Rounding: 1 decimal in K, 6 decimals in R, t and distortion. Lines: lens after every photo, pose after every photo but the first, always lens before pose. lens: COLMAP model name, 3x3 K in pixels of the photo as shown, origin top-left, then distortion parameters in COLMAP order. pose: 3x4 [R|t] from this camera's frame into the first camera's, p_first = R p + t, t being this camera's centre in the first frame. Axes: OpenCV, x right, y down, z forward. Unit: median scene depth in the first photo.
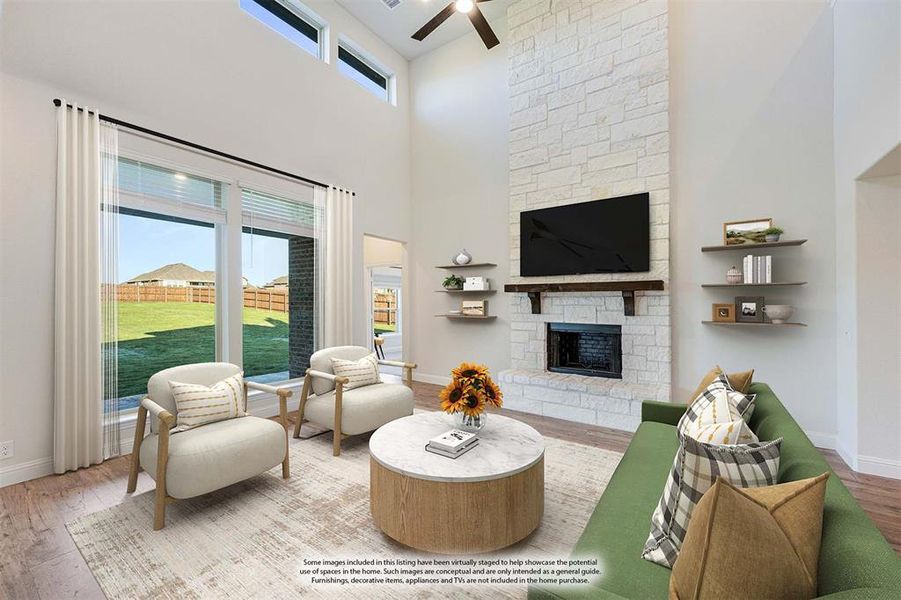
lens RADIAL K [[367.3, 0, 447.3], [0, 367.3, 297.5], [0, 0, 1]] dist [-0.000494, 0.000022]
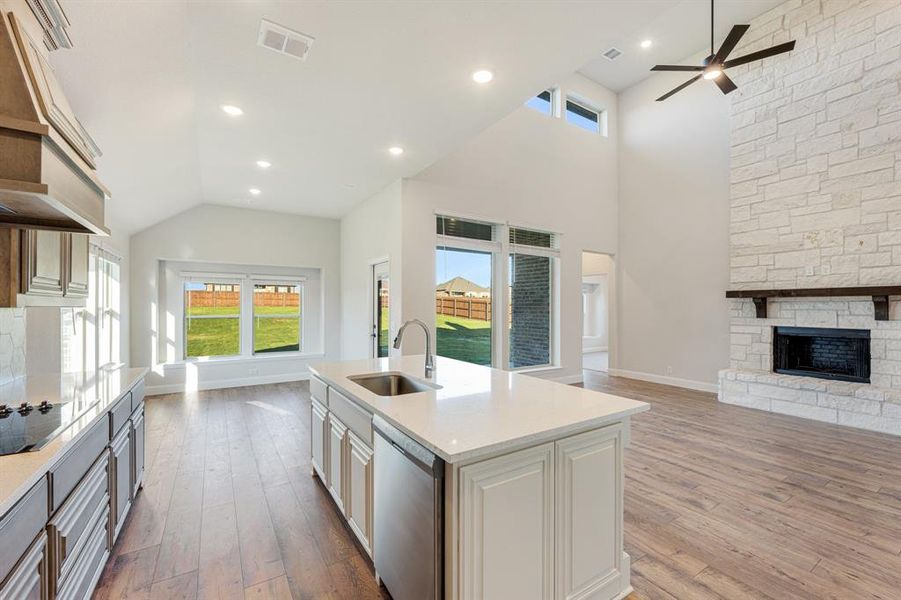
lens RADIAL K [[385.5, 0, 437.8], [0, 385.5, 310.5], [0, 0, 1]] dist [-0.000072, -0.000210]
pose [[0.929215, 0.003111, -0.369527, -0.219548], [0.003175, 0.999860, 0.016399, 0.001772], [0.369527, -0.016411, 0.929075, -0.386413]]
